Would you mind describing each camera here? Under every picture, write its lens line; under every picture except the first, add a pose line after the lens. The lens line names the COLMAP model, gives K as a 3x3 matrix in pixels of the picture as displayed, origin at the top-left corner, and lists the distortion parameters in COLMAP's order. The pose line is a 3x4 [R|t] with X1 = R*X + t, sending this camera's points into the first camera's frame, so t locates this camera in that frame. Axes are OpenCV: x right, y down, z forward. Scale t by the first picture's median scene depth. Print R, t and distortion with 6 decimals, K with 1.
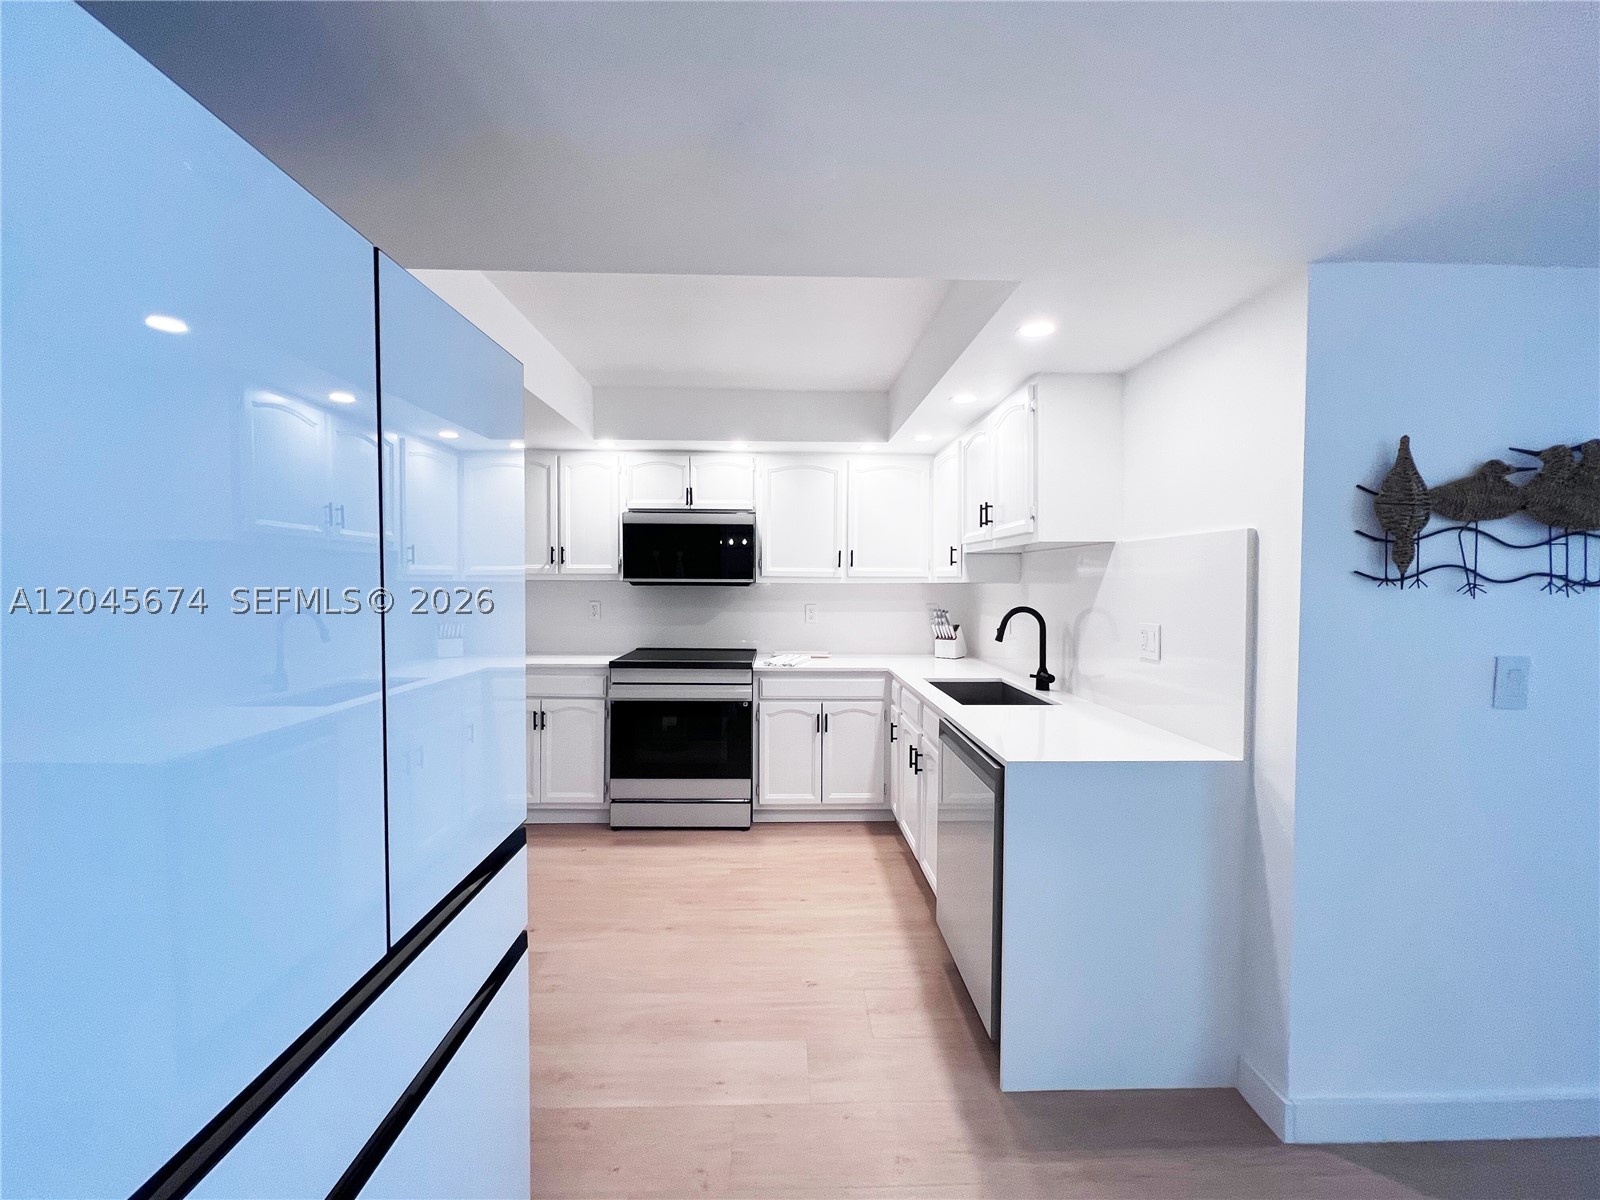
lens RADIAL K [[639.6, 0, 801.6], [0, 639.6, 592.2], [0, 0, 1]] dist [-0.003201, 0.001140]
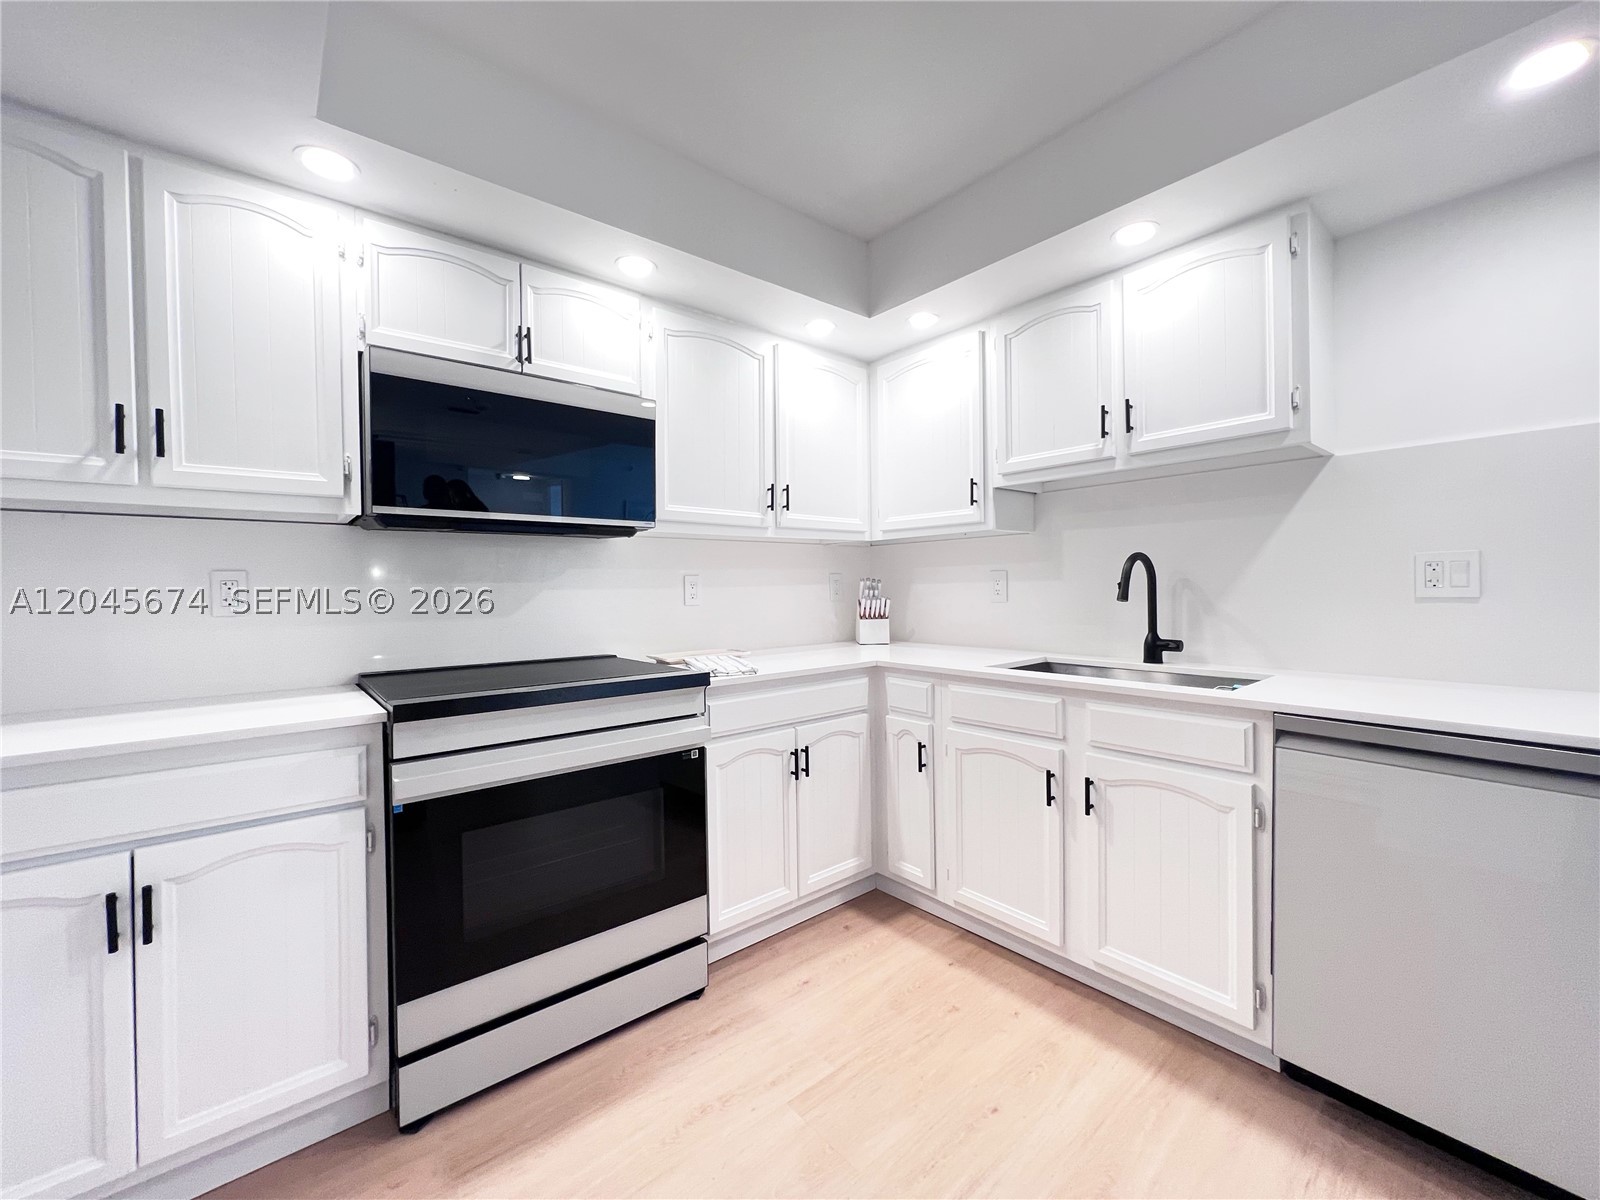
lens RADIAL K [[639.6, 0, 800.1], [0, 639.6, 591.5], [0, 0, 1]] dist [-0.003201, 0.001140]
pose [[0.790950, -0.023233, 0.611440, -0.331181], [0.030130, 0.999546, -0.000996, 0.045613], [-0.611139, 0.019210, 0.791290, 0.527771]]
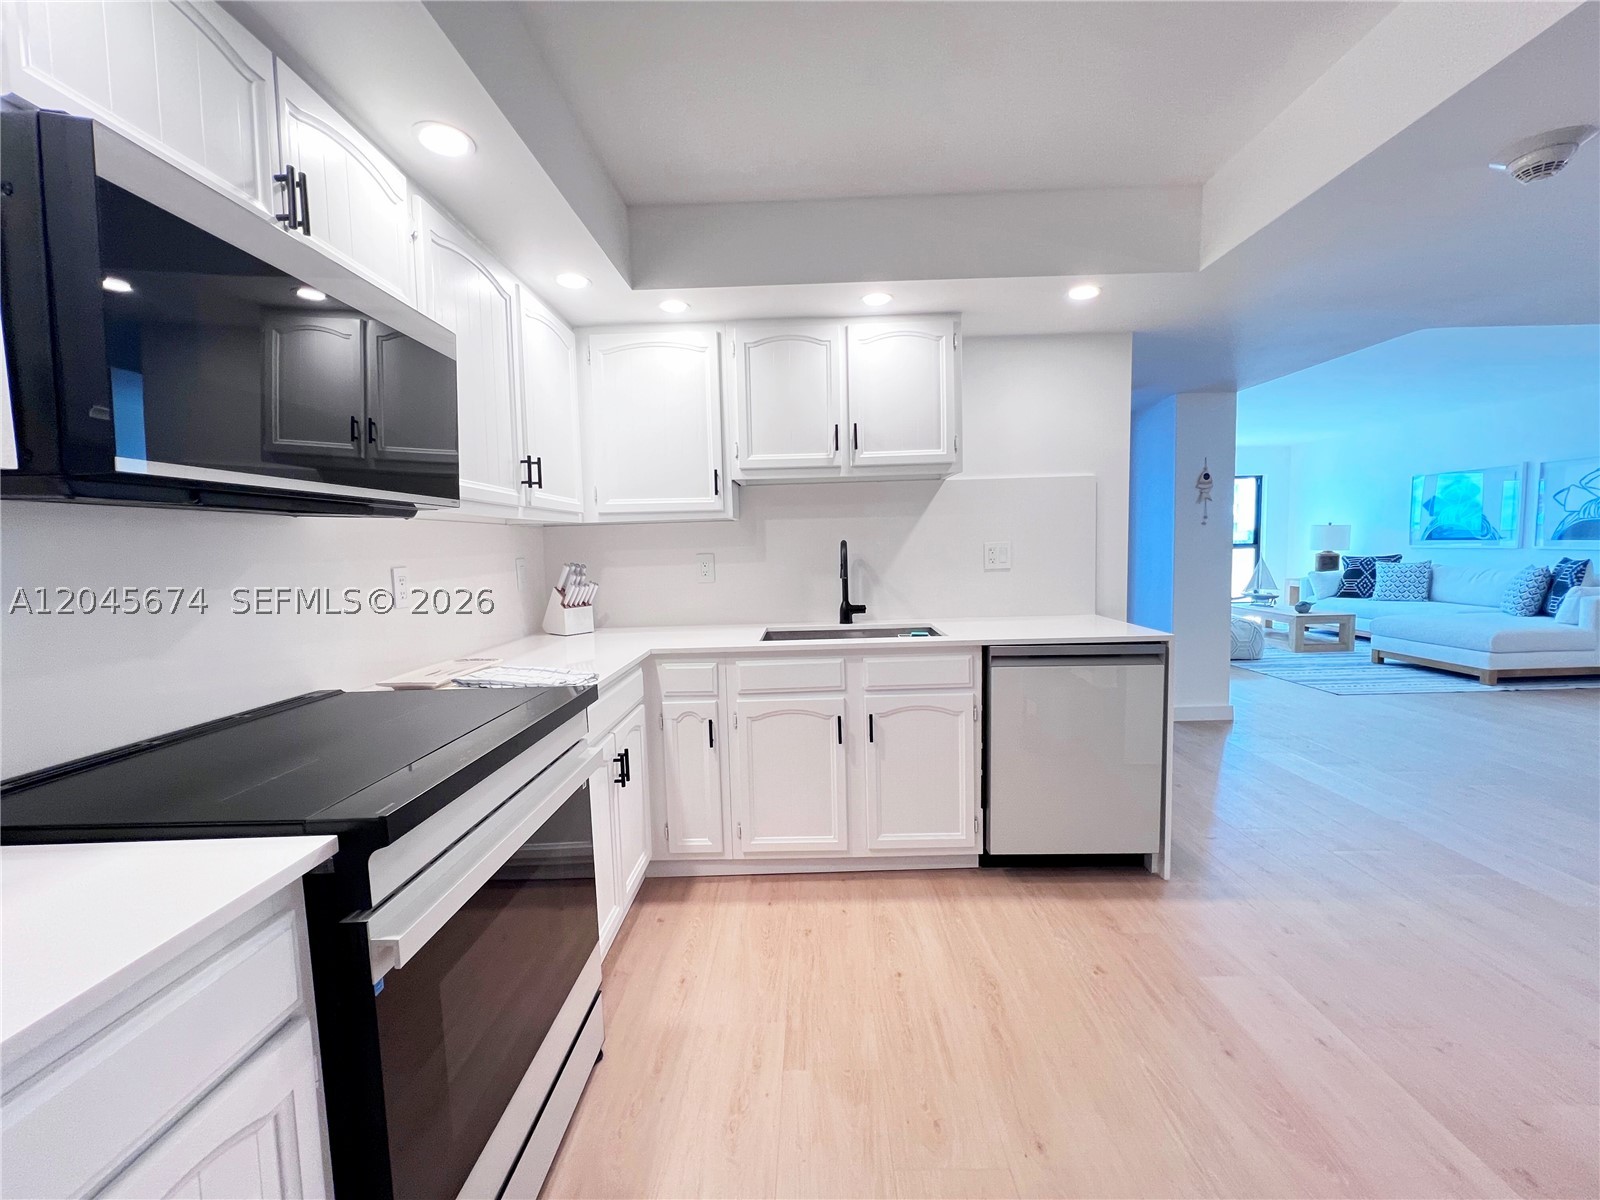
lens RADIAL K [[639.6, 0, 797.6], [0, 639.6, 591.5], [0, 0, 1]] dist [-0.003201, 0.001140]
pose [[0.062421, -0.081084, 0.994751, -0.498044], [0.046987, 0.995828, 0.078224, 0.016861], [-0.996943, 0.041857, 0.065970, 0.811058]]
